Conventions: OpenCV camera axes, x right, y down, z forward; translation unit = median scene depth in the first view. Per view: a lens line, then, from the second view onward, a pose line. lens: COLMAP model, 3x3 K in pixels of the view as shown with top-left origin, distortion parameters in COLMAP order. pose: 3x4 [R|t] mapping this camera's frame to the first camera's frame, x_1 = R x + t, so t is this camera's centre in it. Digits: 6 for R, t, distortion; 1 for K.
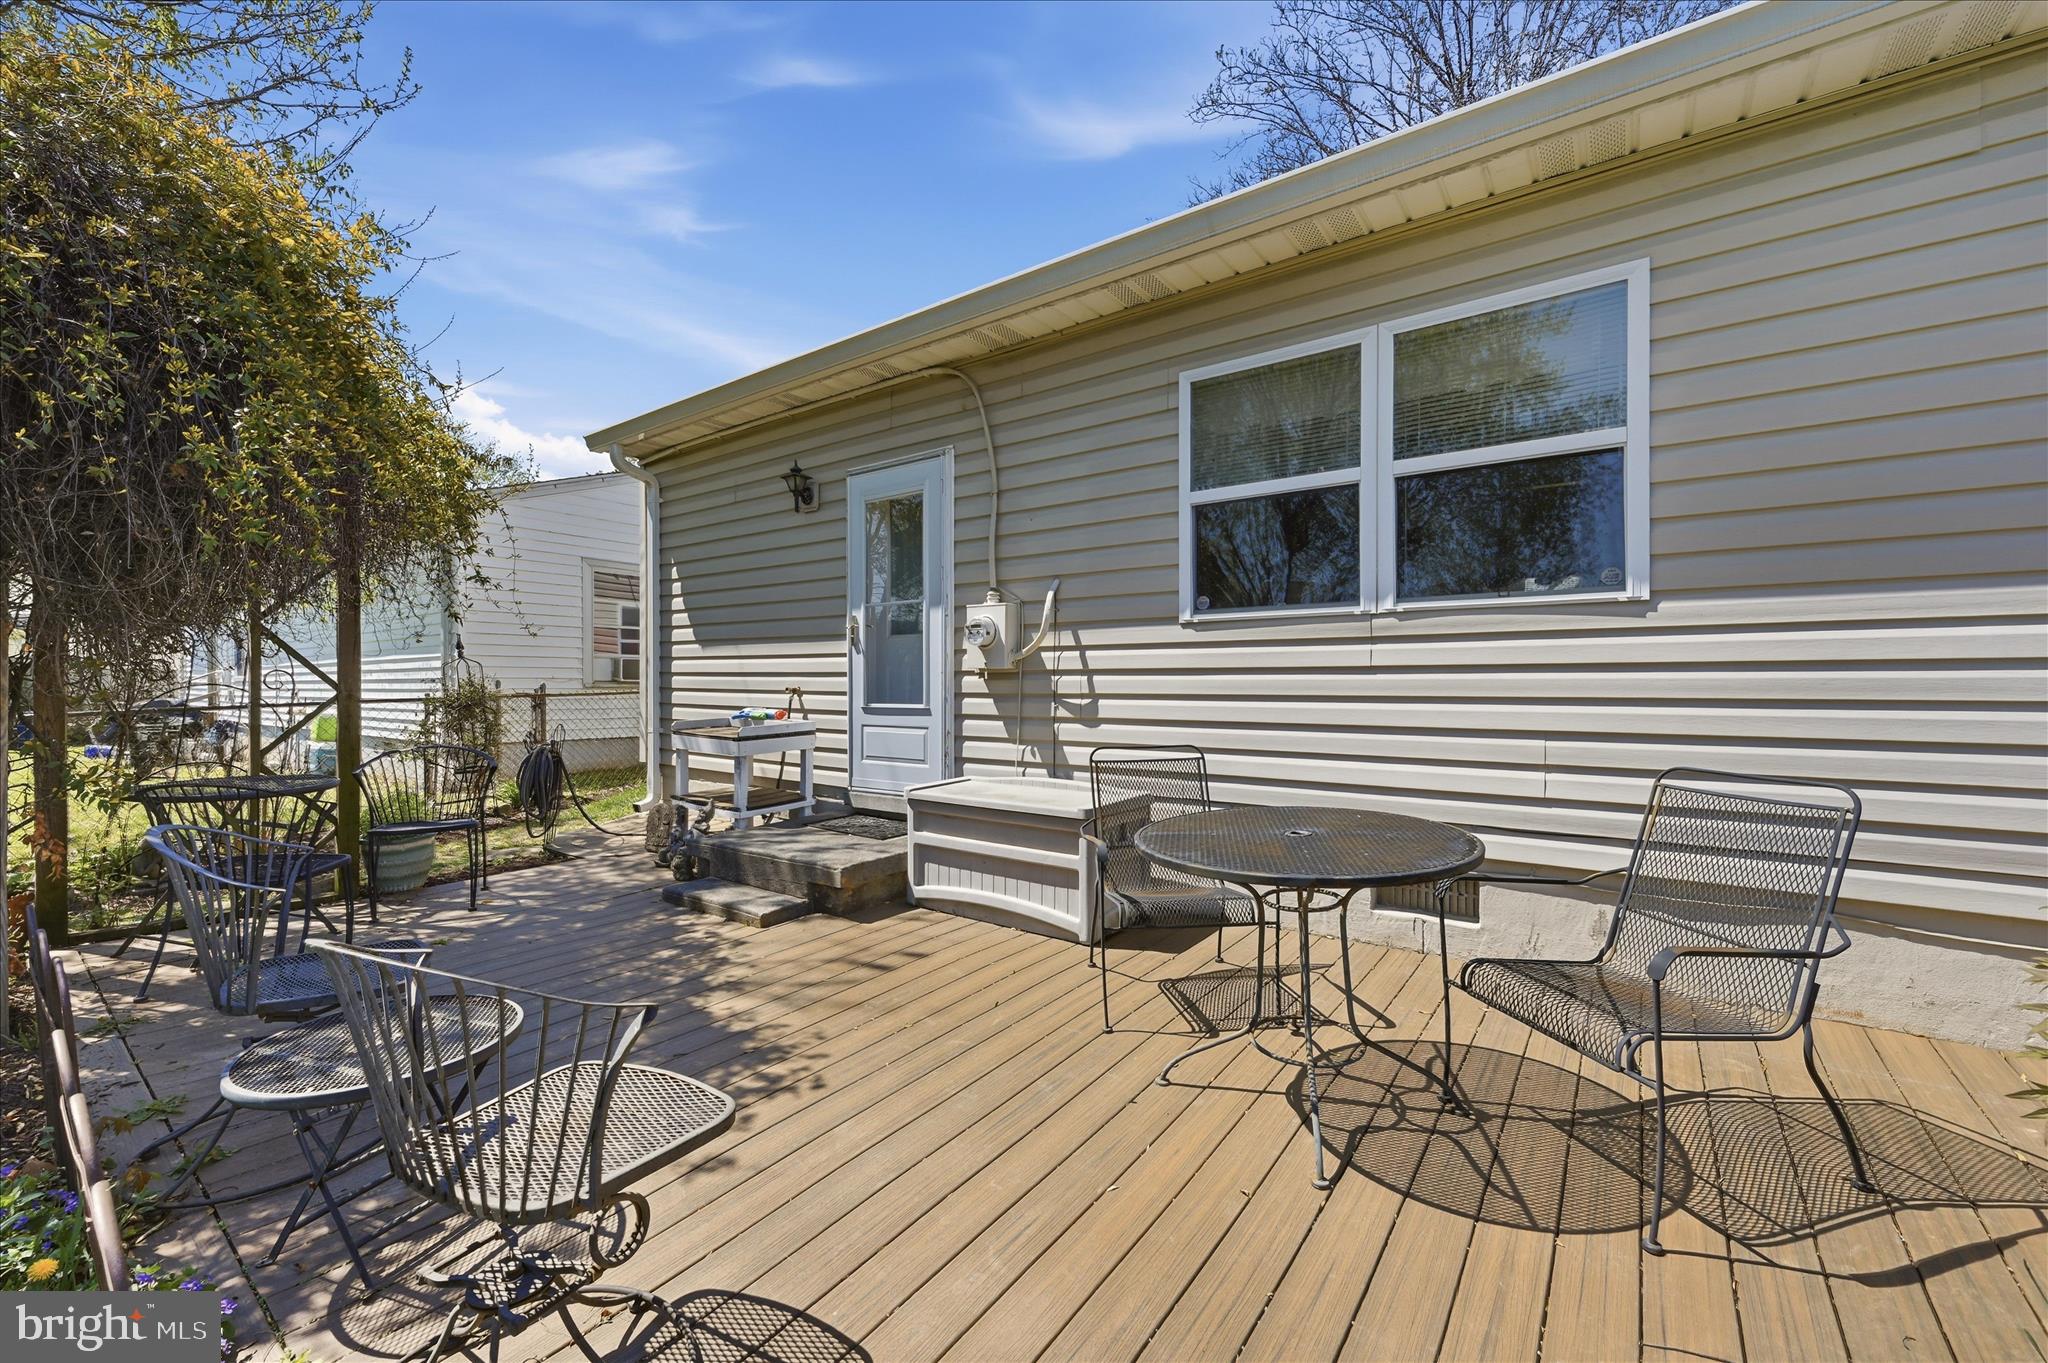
lens RADIAL K [[830.3, 0, 1024.7], [0, 830.3, 692.2], [0, 0, 1]] dist [-0.000615, -0.000602]
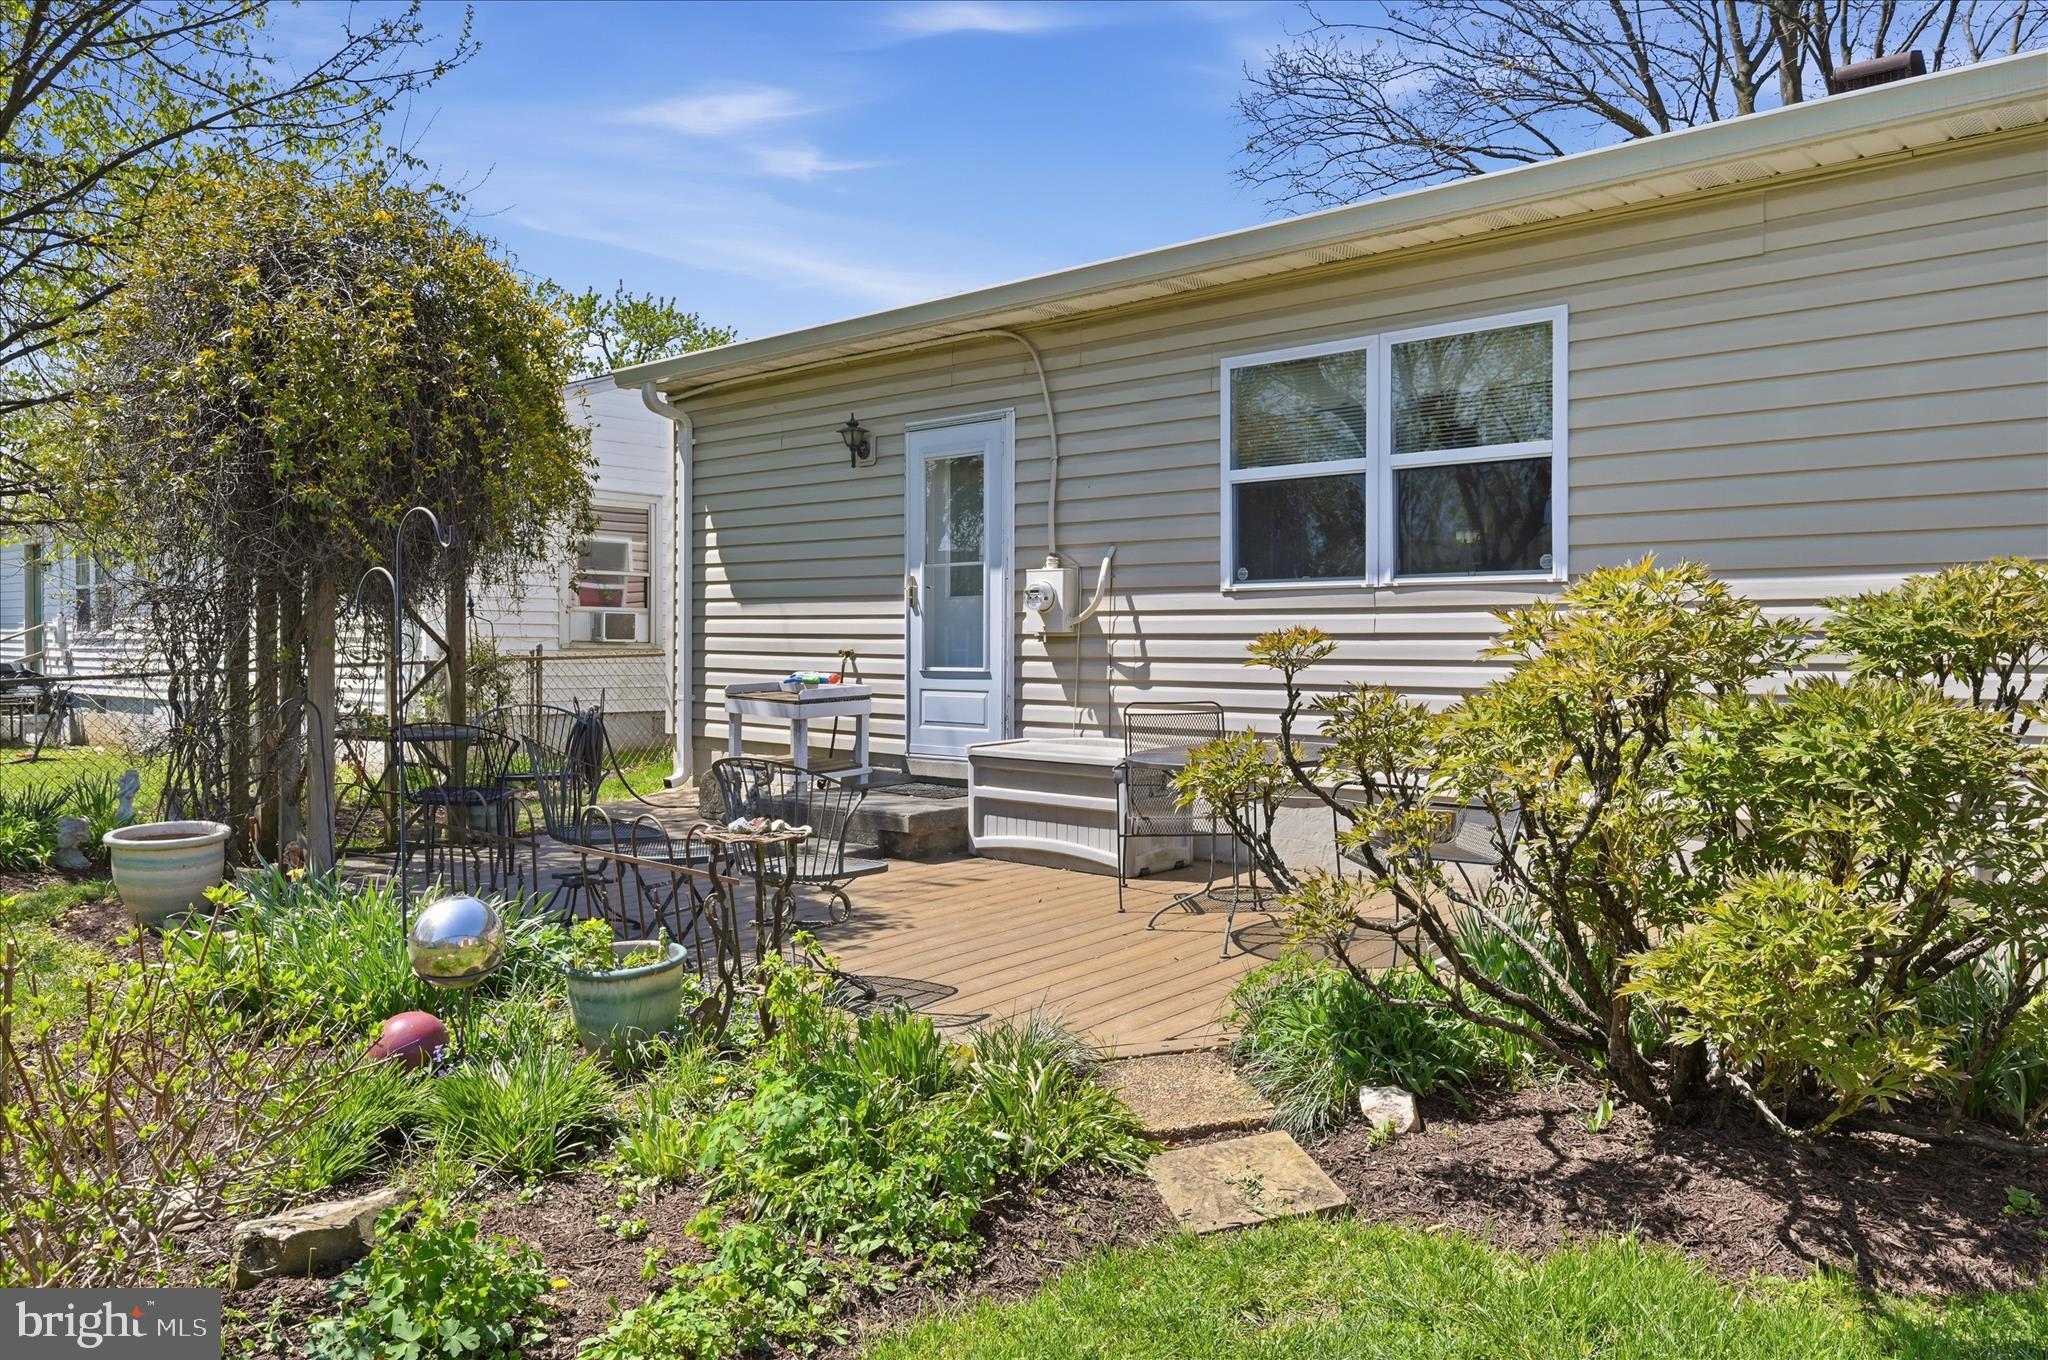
lens RADIAL K [[1454.2, 0, 1020.3], [0, 1454.2, 666.9], [0, 0, 1]] dist [0.008924, 0.001769]
pose [[0.995338, 0.003713, -0.096375, 0.093202], [-0.003149, 0.999977, 0.005998, 0.003102], [0.096395, -0.005667, 0.995327, -0.759347]]
